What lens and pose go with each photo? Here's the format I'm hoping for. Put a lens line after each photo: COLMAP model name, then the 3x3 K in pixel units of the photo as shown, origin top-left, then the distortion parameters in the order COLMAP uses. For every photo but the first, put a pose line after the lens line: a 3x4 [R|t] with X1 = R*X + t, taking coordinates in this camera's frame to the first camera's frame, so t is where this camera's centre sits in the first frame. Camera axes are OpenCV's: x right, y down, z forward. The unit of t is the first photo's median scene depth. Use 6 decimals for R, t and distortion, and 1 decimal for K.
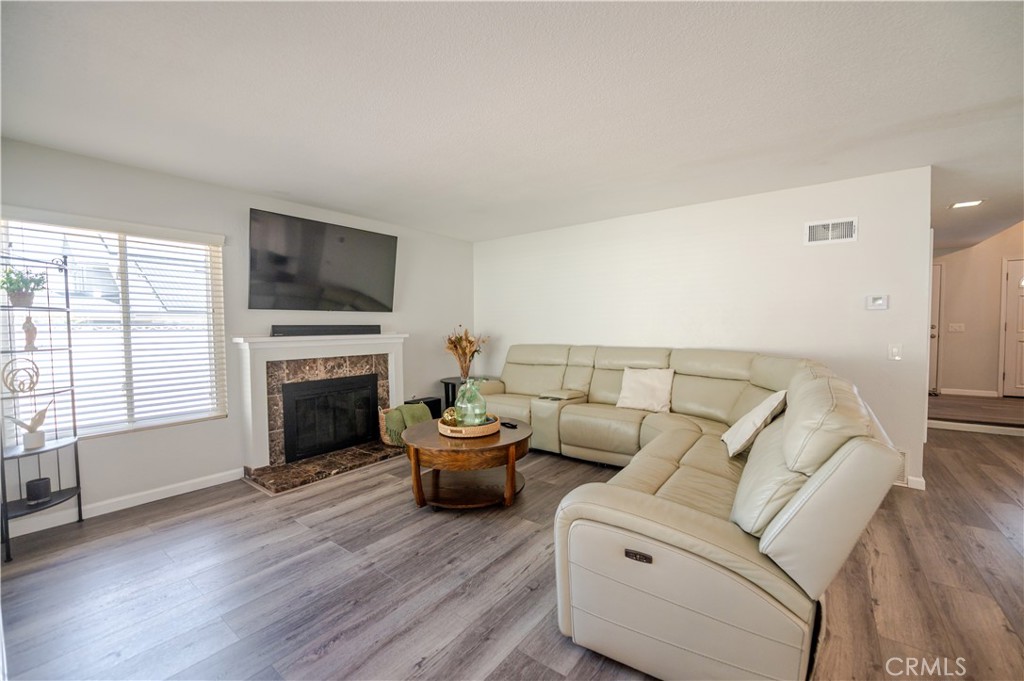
lens RADIAL K [[420.3, 0, 510.5], [0, 420.3, 345.7], [0, 0, 1]] dist [0.000128, -0.000054]
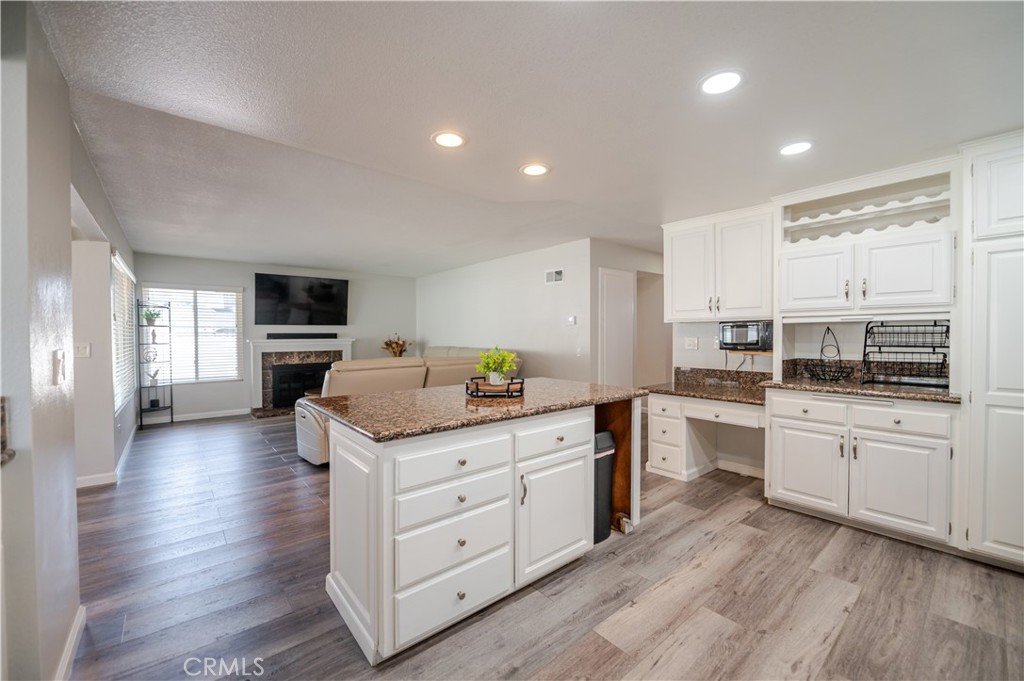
lens RADIAL K [[413.9, 0, 512.0], [0, 413.9, 340.5], [0, 0, 1]] dist [-0.000856, -0.000049]
pose [[0.974302, 0.006727, -0.225144, 0.929105], [-0.013884, 0.999447, -0.030219, 0.024623], [0.224816, 0.032568, 0.973857, -0.560545]]
